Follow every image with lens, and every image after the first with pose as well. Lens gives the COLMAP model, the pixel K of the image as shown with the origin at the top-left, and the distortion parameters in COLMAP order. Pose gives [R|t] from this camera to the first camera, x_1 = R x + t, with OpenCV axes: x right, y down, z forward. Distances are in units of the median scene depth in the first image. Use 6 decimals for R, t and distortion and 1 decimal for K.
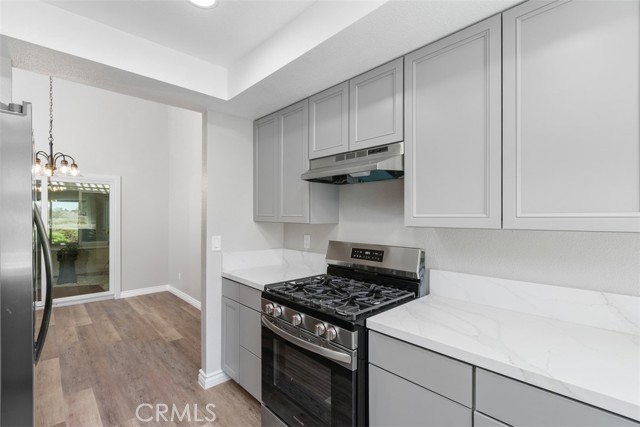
lens RADIAL K [[293.1, 0, 319.8], [0, 293.1, 219.0], [0, 0, 1]] dist [0.005018, -0.001824]
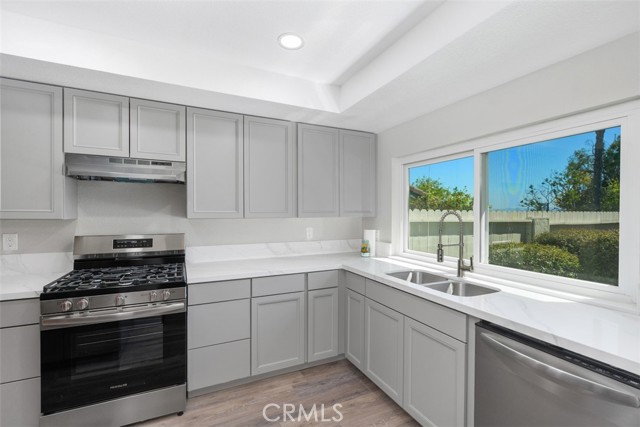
lens RADIAL K [[293.1, 0, 321.6], [0, 293.1, 212.3], [0, 0, 1]] dist [0.005018, -0.001824]
pose [[0.309385, -0.001348, 0.950936, -0.800269], [0.006389, 0.999979, -0.000661, -0.001182], [-0.950915, 0.006280, 0.309387, -0.119759]]
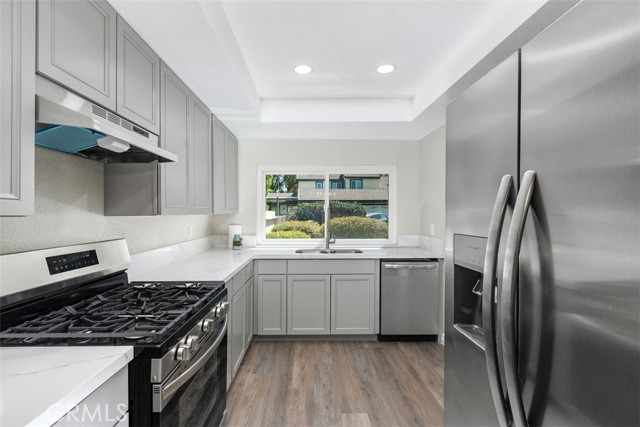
lens RADIAL K [[293.1, 0, 320.7], [0, 293.1, 212.9], [0, 0, 1]] dist [0.005018, -0.001824]
pose [[-0.753825, 0.002336, 0.657071, -0.744170], [0.009105, 0.999935, 0.006892, 0.013366], [-0.657012, 0.011178, -0.753797, 1.210066]]
